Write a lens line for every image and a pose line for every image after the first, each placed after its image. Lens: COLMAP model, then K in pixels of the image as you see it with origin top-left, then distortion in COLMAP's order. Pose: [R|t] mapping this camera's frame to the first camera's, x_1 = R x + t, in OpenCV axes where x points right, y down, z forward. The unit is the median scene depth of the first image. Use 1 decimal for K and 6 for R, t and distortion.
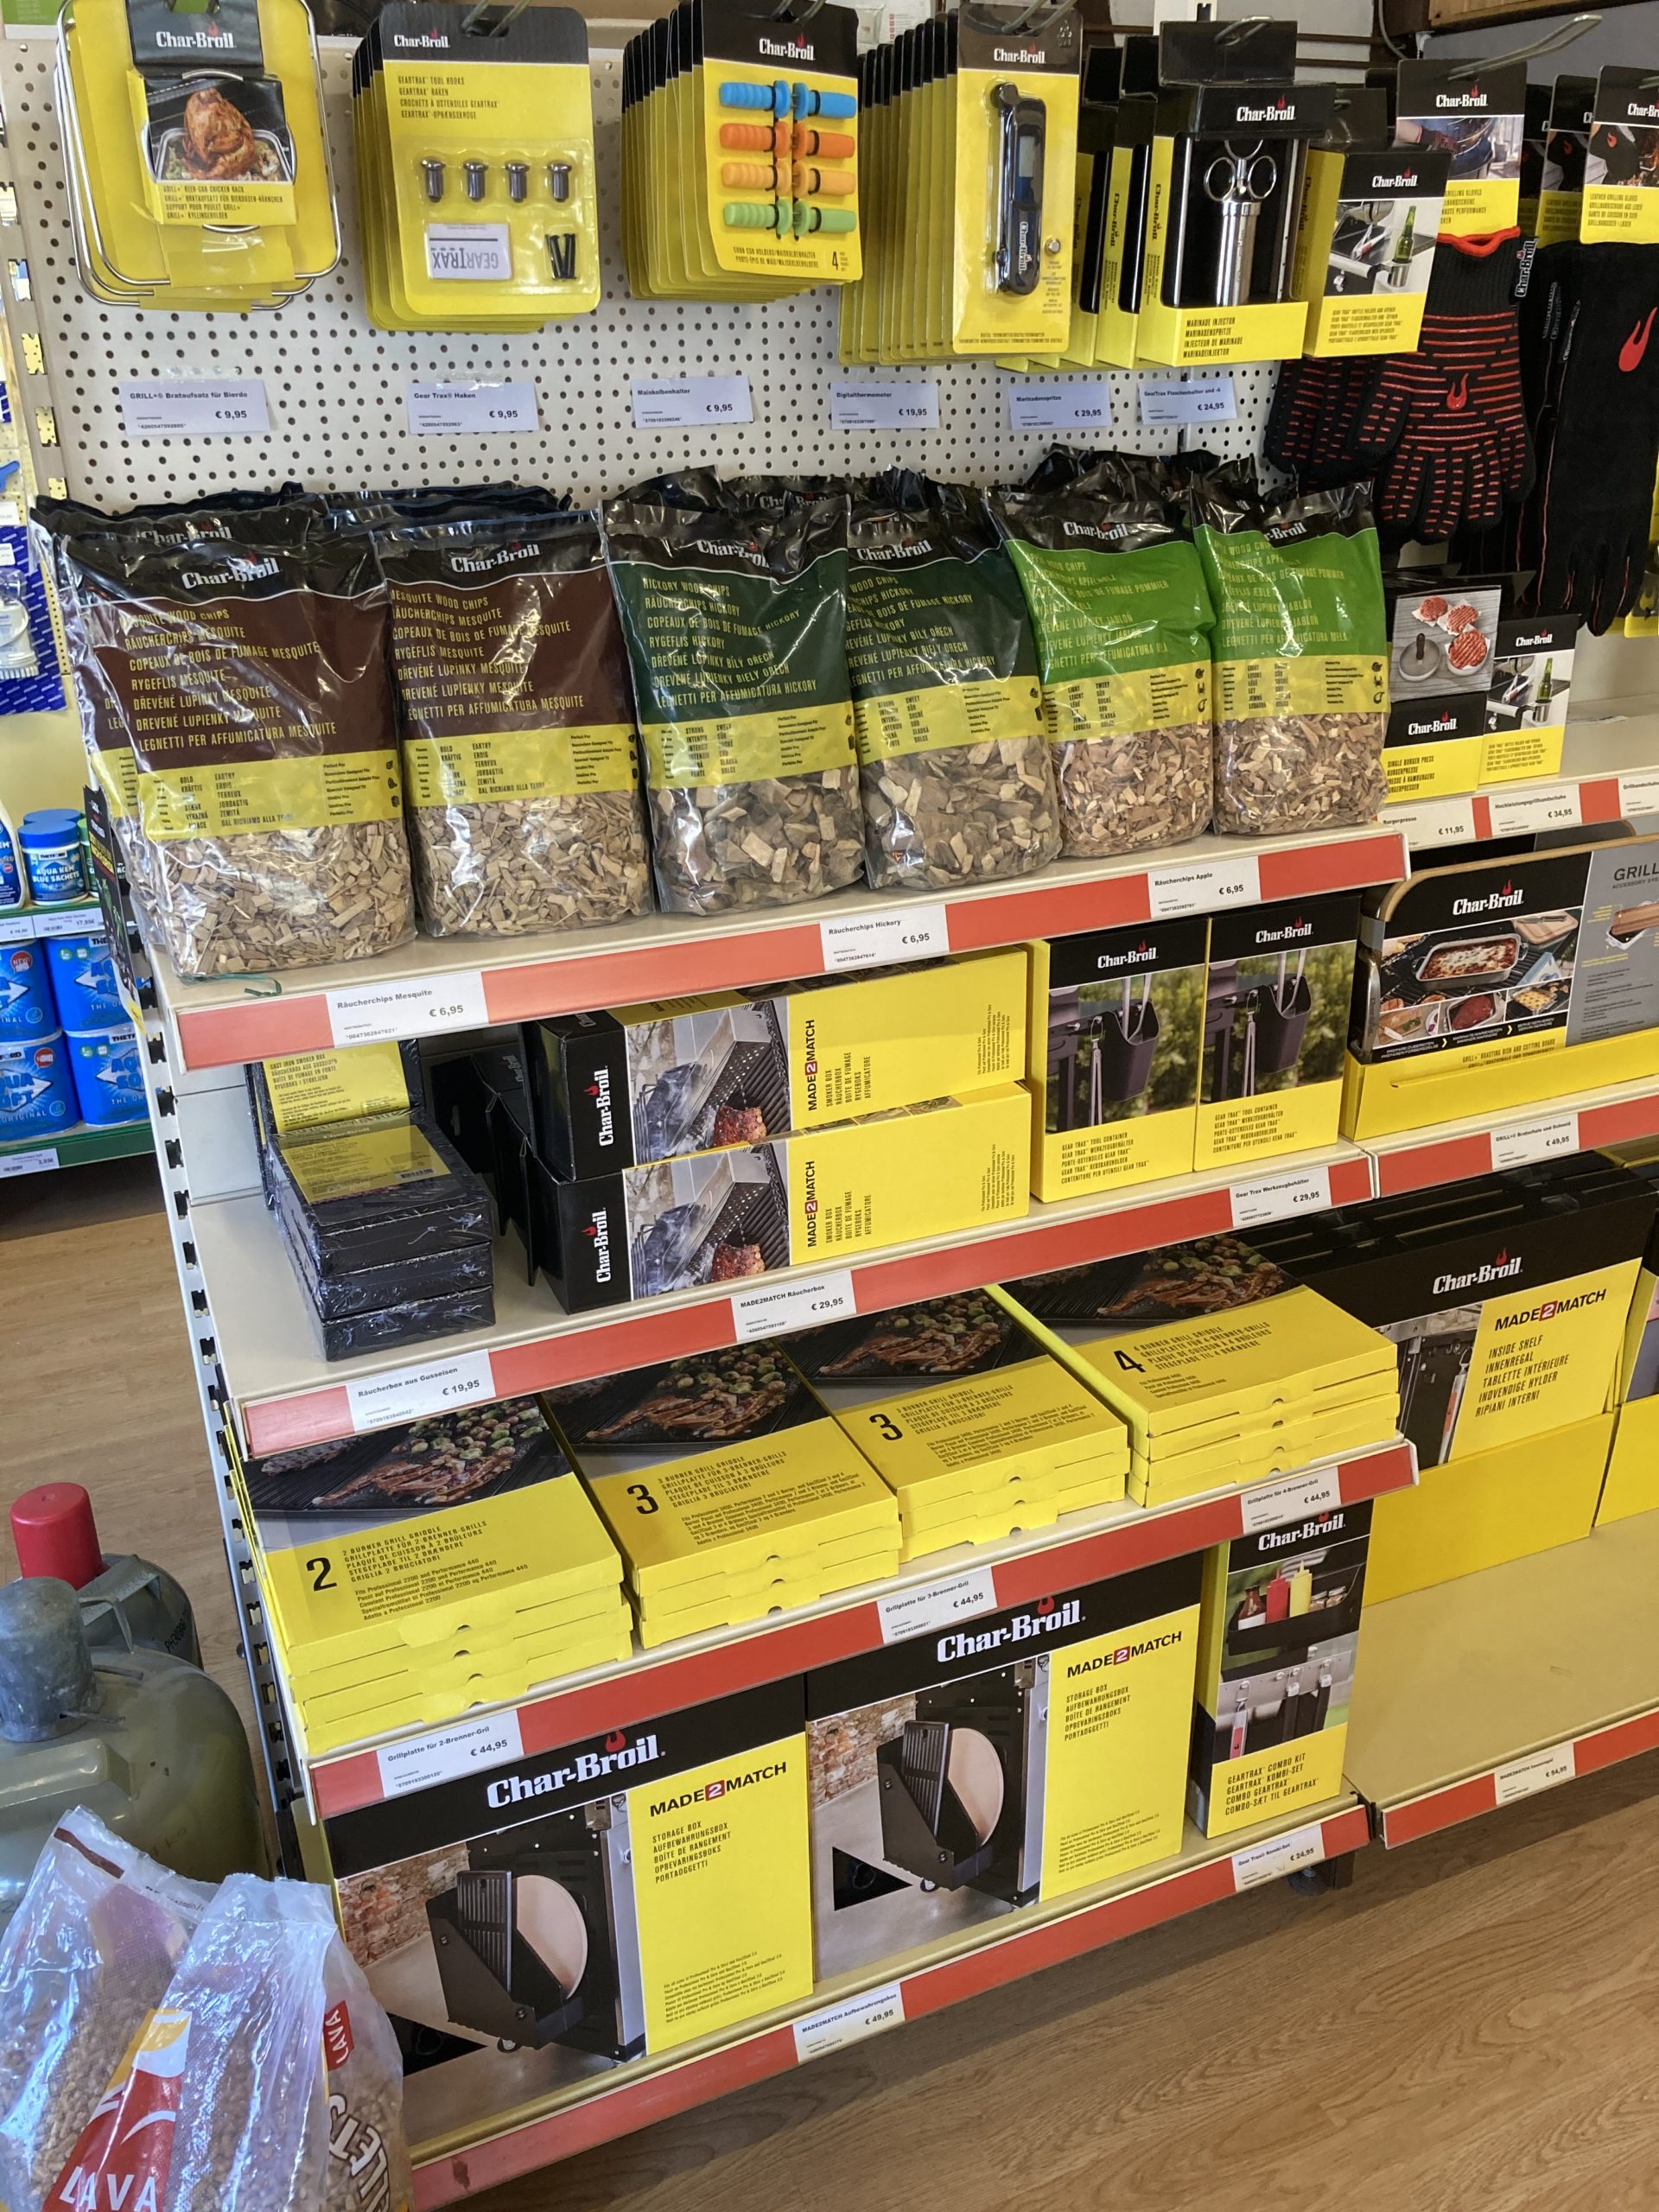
lens RADIAL K [[1819.8, 0, 867.2], [0, 1819.8, 1101.3], [0, 0, 1]] dist [0.032900, -0.030209]
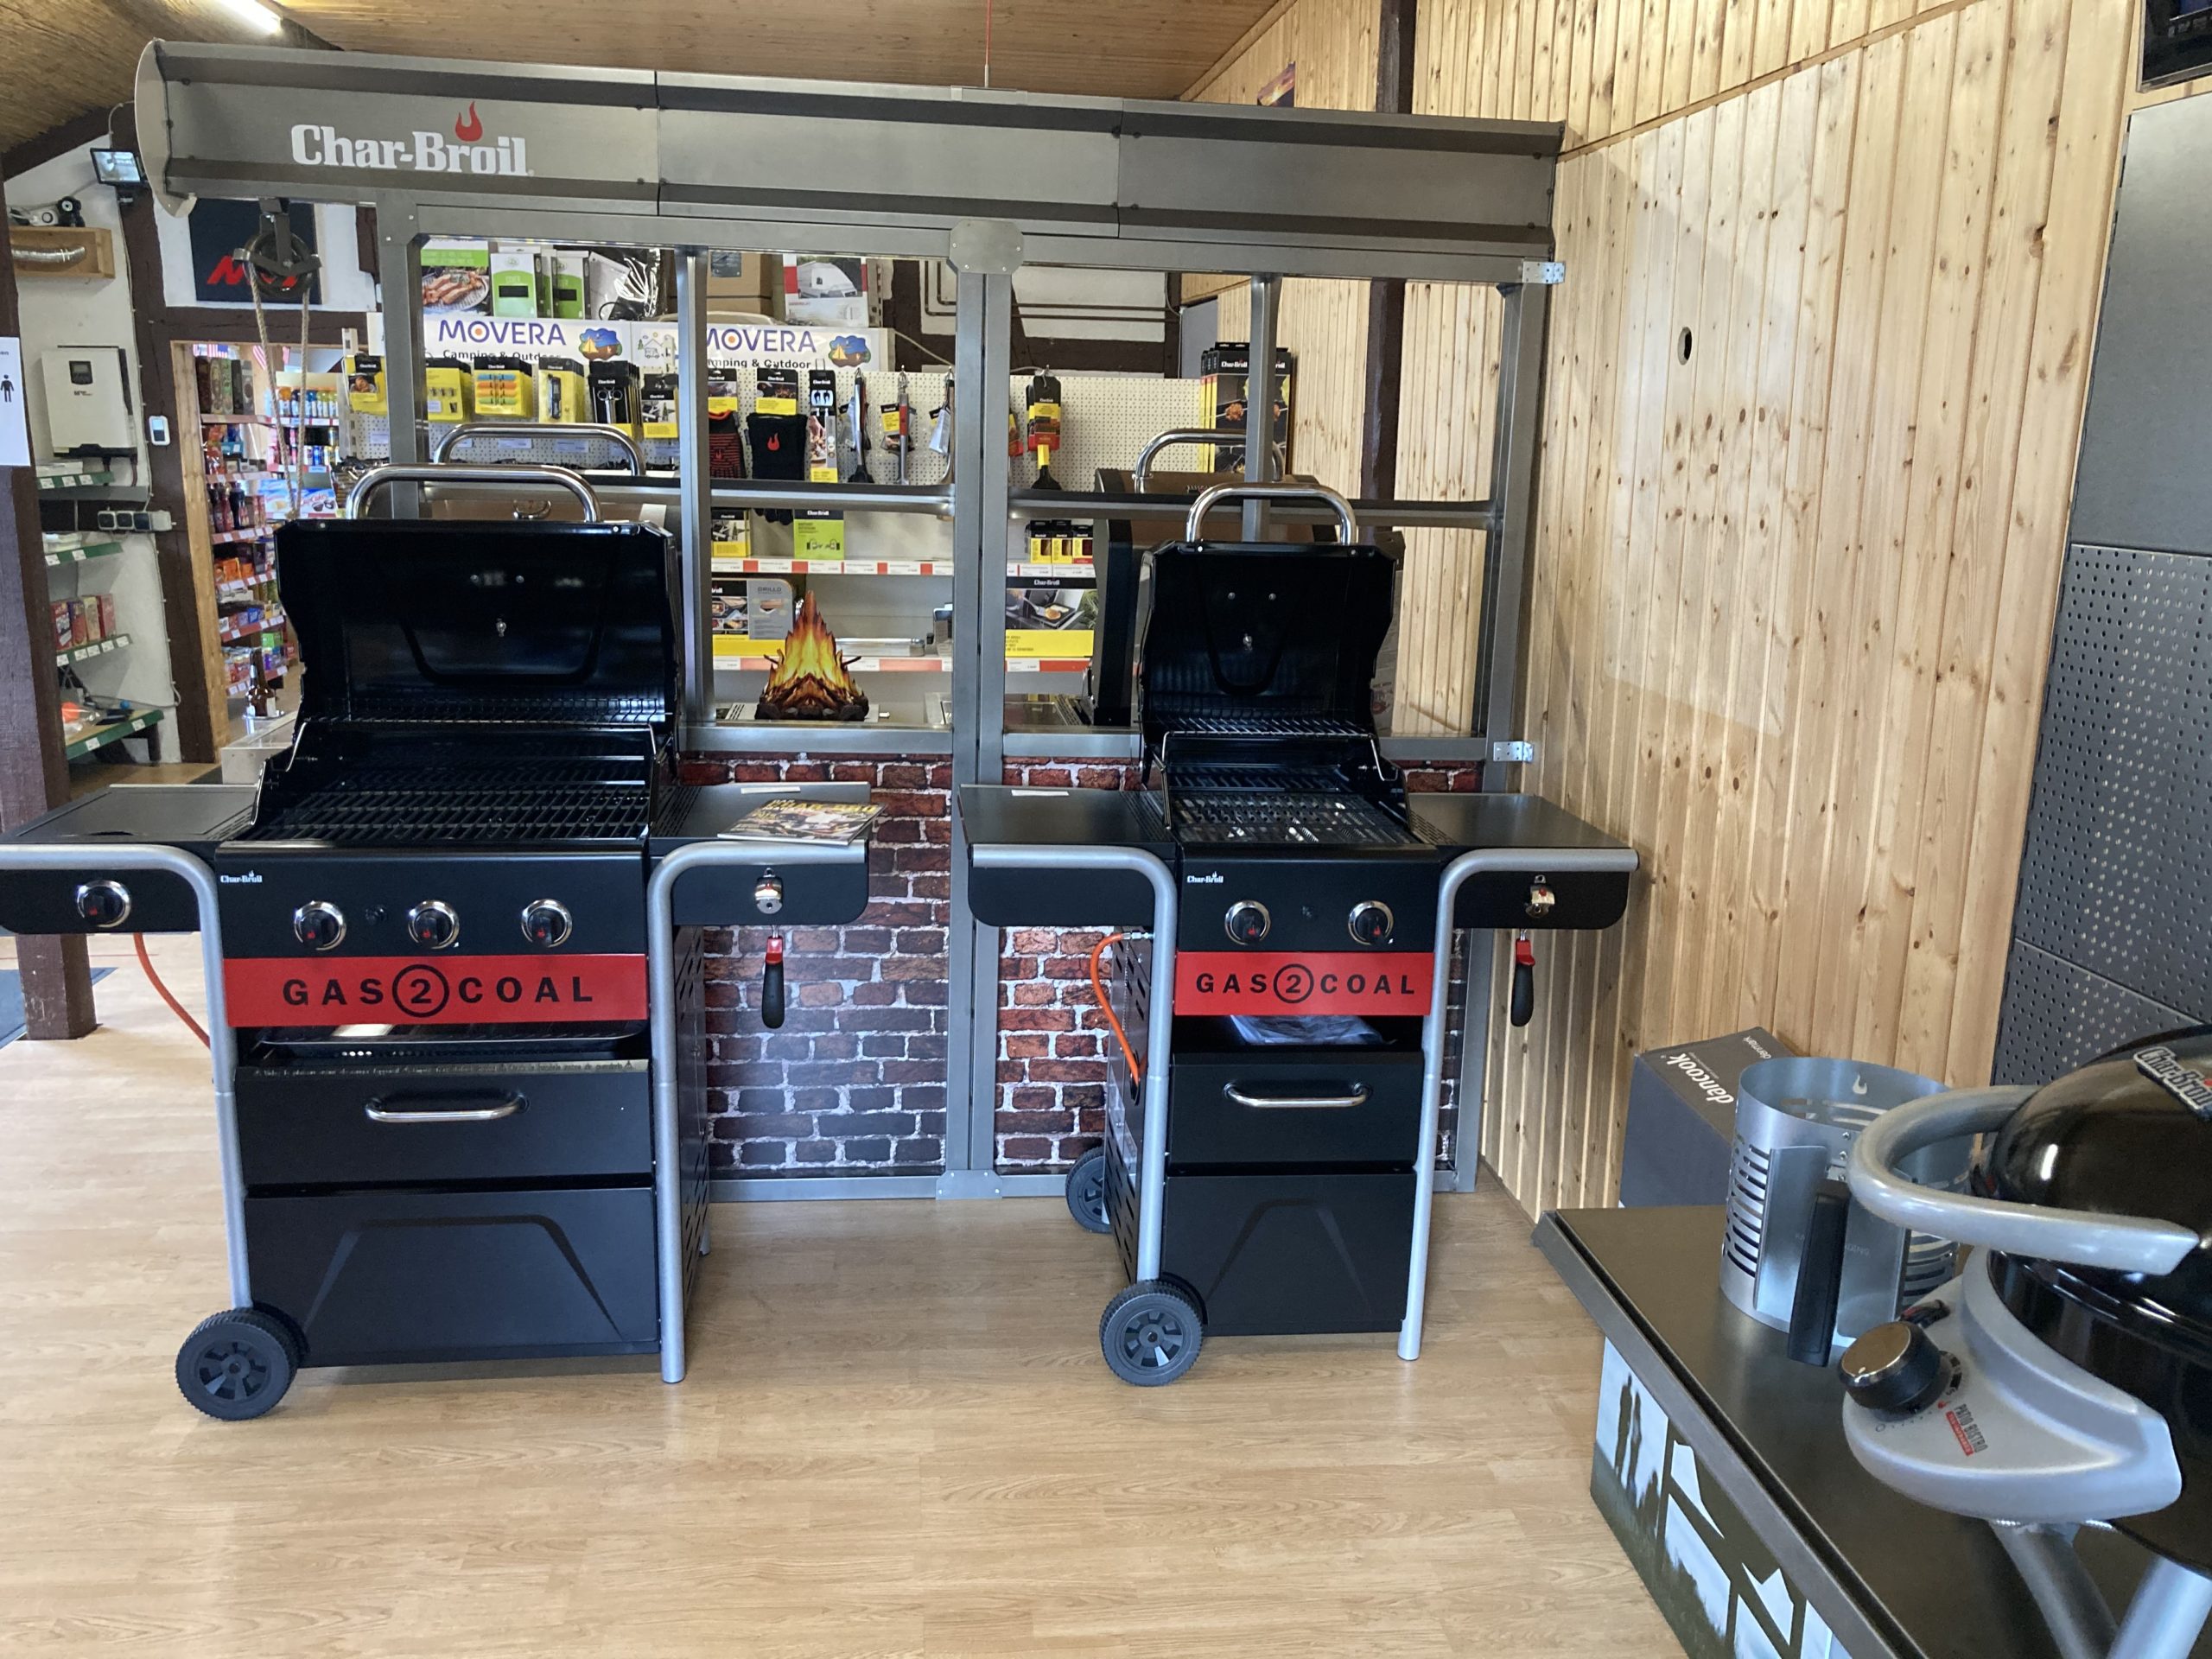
lens RADIAL K [[1819.8, 0, 1095.6], [0, 1819.8, 838.8], [0, 0, 1]] dist [0.032900, -0.030209]
pose [[0.949731, 0.102803, -0.295706, 2.089813], [-0.154220, 0.975621, -0.156139, 0.771420], [0.272445, 0.193894, 0.942432, -1.949798]]
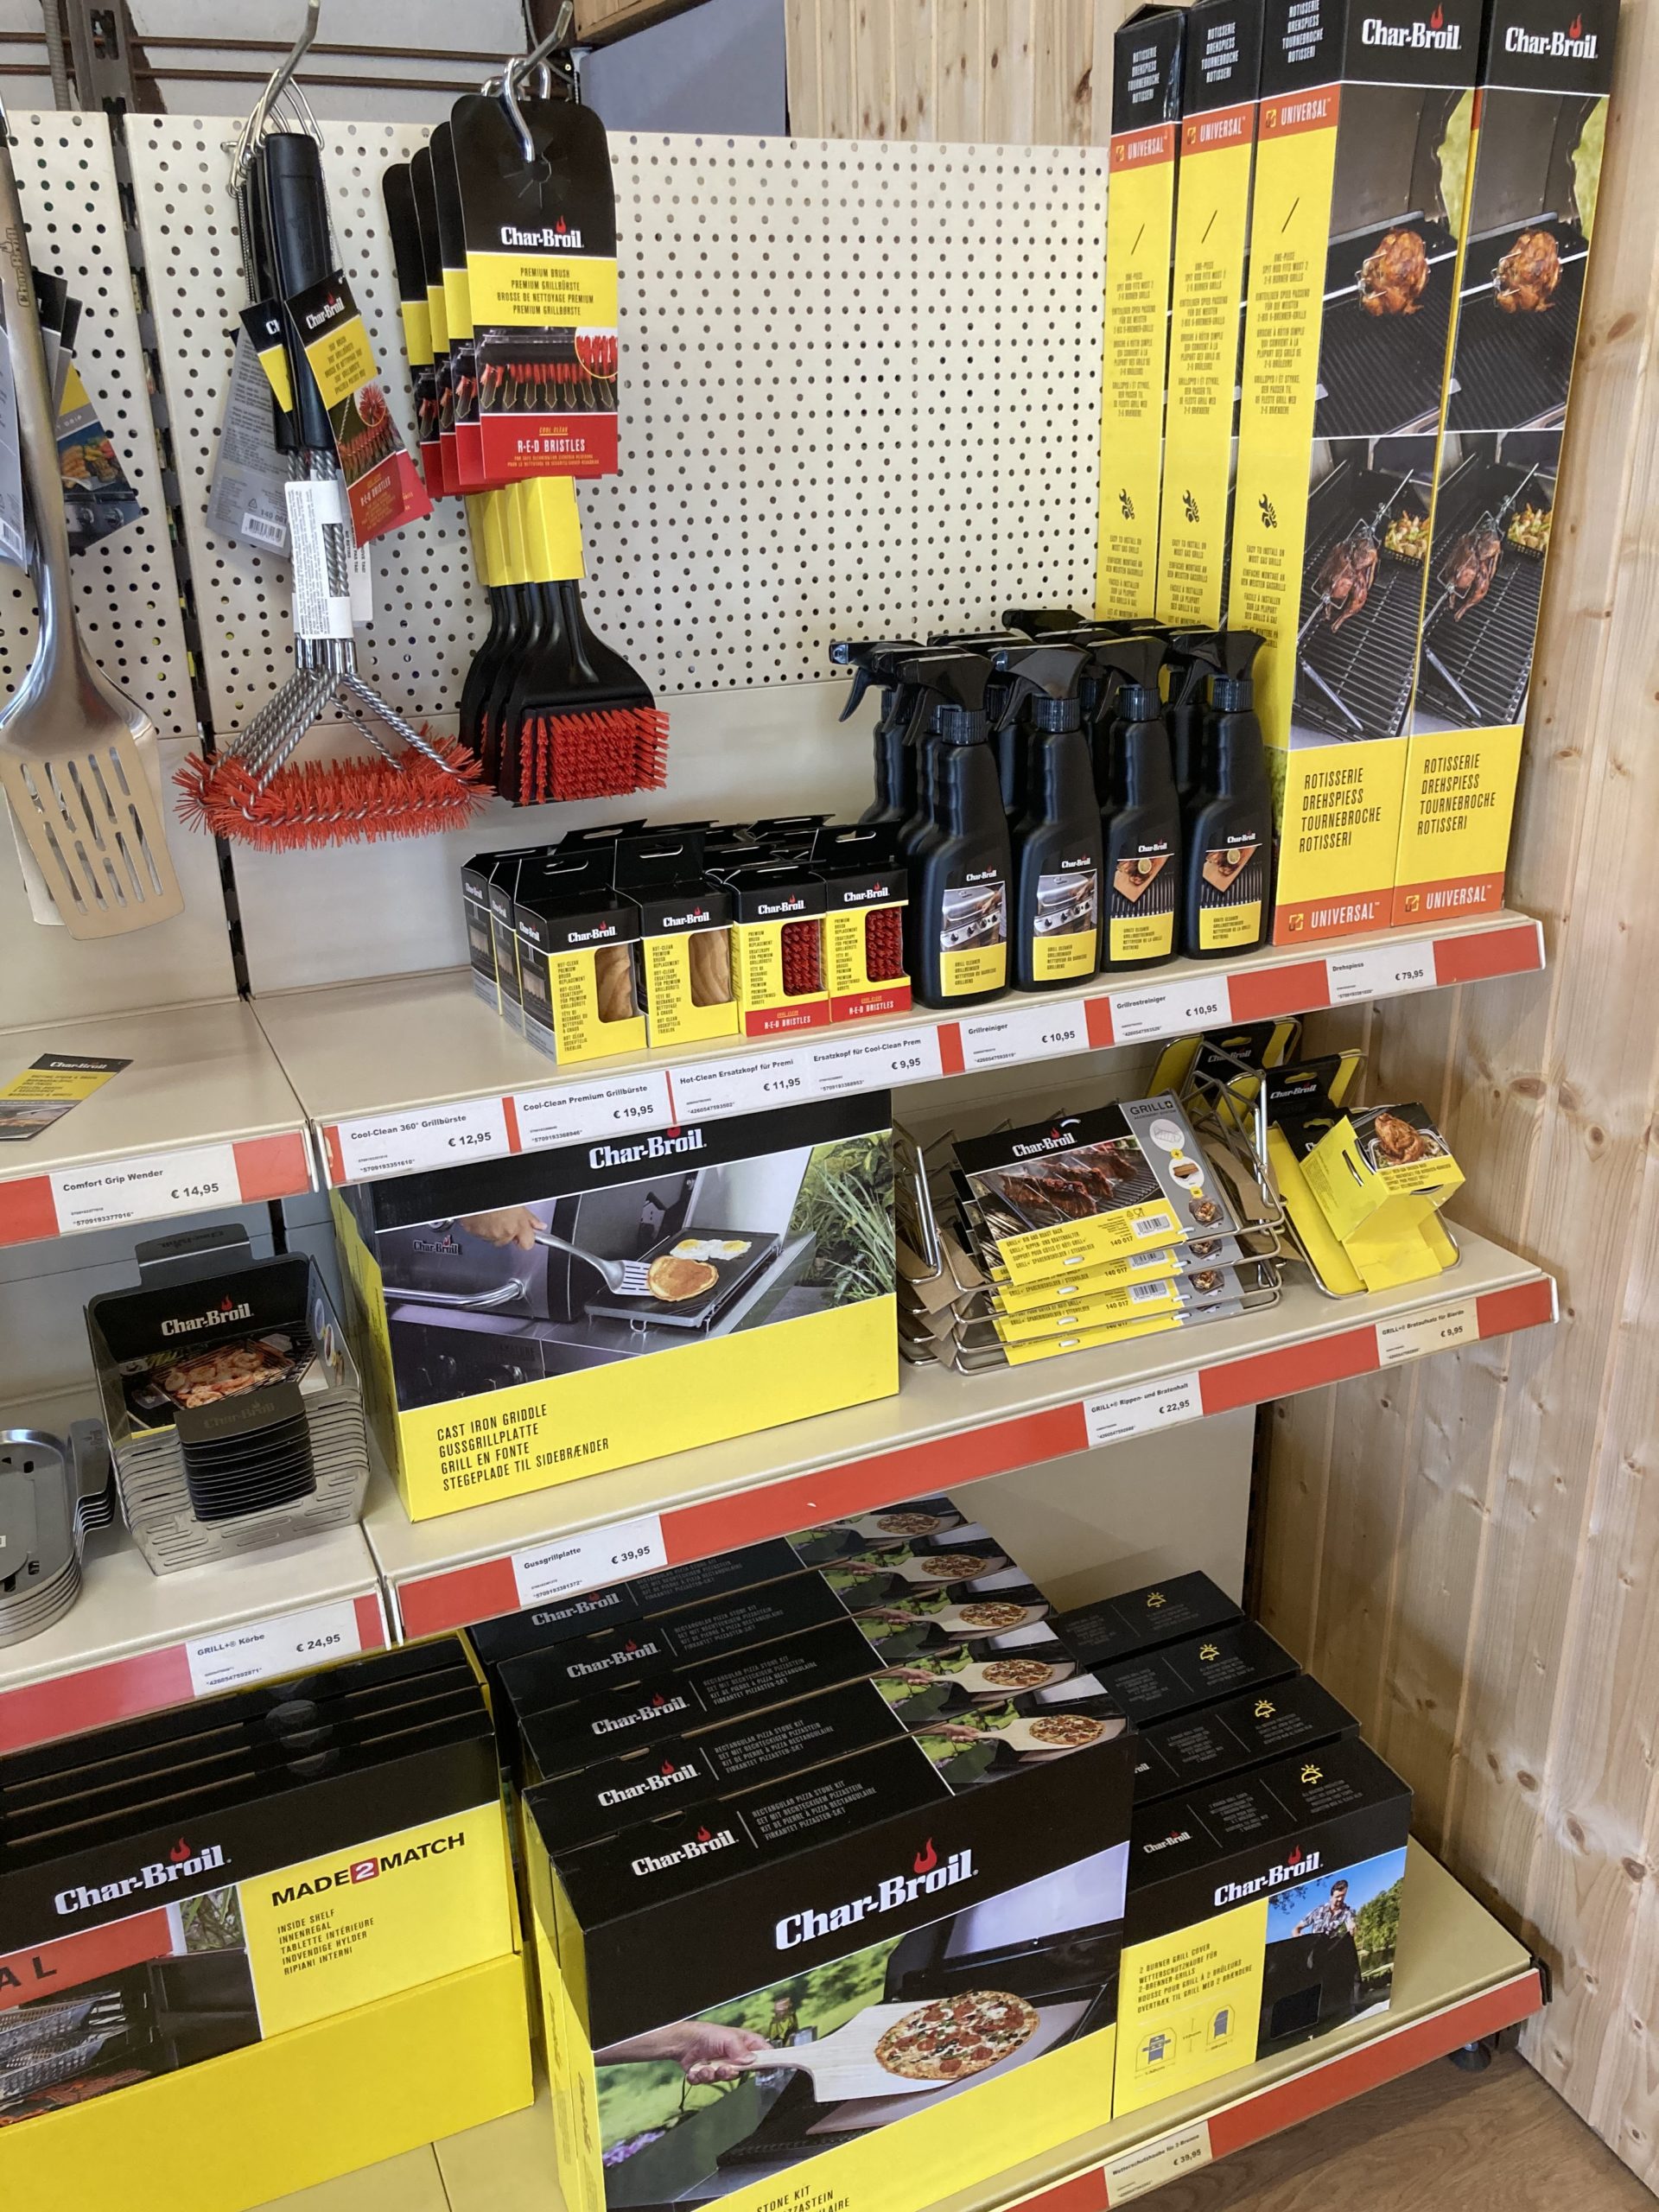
lens RADIAL K [[1819.8, 0, 828.8], [0, 1819.8, 1096.1], [0, 0, 1]] dist [0.032900, -0.030209]
pose [[0.999991, -0.001830, 0.003720, 0.986441], [0.001906, 0.999786, -0.020600, -0.248262], [-0.003682, 0.020607, 0.999781, 0.484781]]
